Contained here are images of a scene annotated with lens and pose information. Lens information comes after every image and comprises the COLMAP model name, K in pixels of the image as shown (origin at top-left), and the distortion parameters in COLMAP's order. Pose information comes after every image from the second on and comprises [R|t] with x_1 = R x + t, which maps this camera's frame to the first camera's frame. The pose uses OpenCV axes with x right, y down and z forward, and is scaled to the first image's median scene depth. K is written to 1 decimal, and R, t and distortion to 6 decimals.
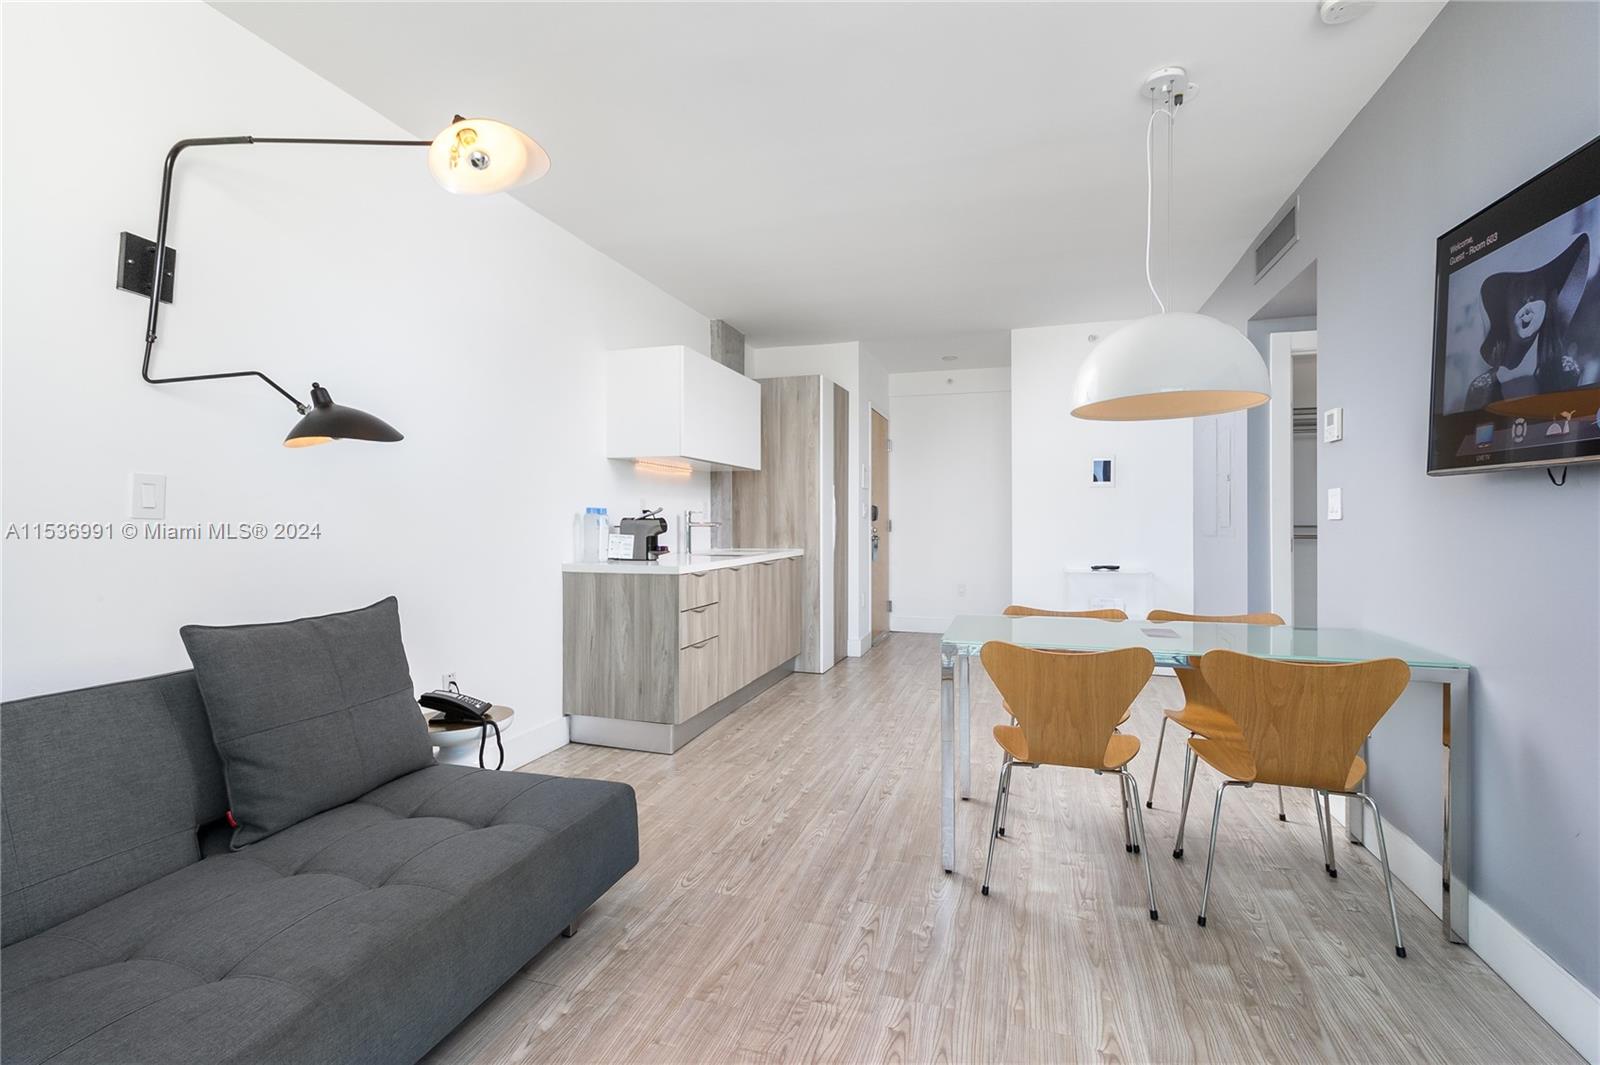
lens RADIAL K [[741.8, 0, 798.7], [0, 741.8, 525.3], [0, 0, 1]] dist [-0.004805, -0.000694]
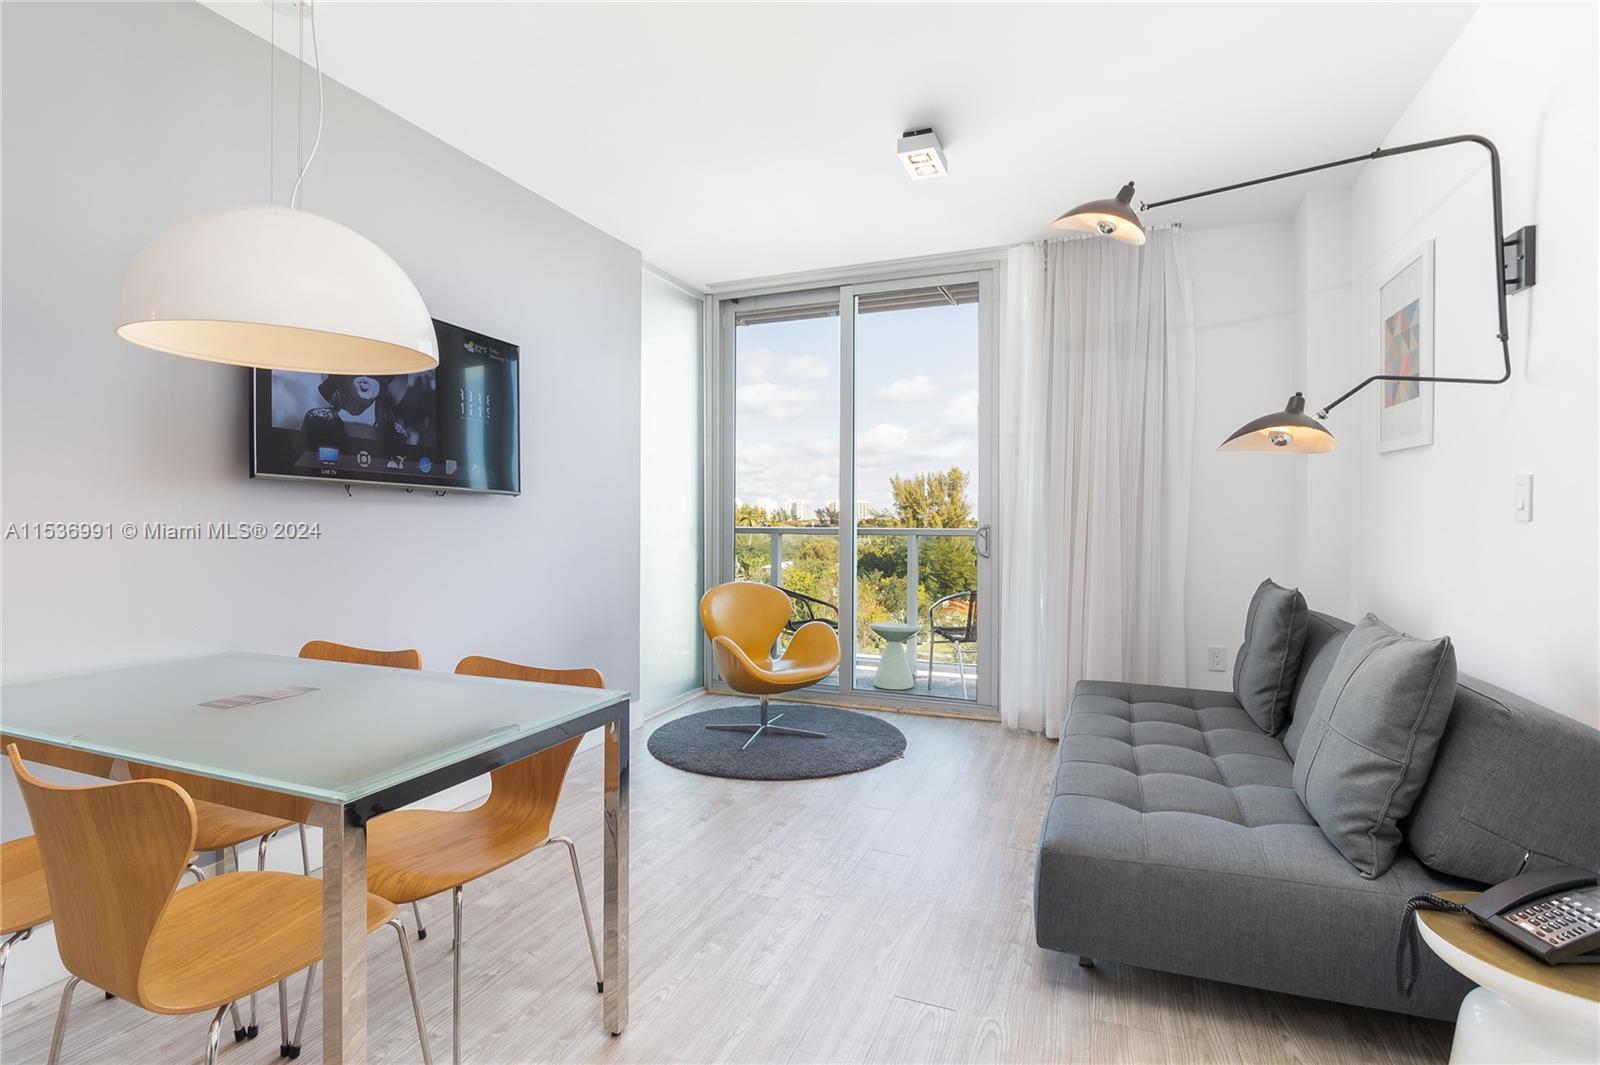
lens RADIAL K [[769.7, 0, 797.2], [0, 769.7, 525.9], [0, 0, 1]] dist [0.001511, -0.000138]
pose [[-0.996546, -0.003246, 0.082979, -0.029511], [-0.001967, 0.999878, 0.015492, -0.017225], [-0.083019, 0.015275, -0.996431, 2.260208]]
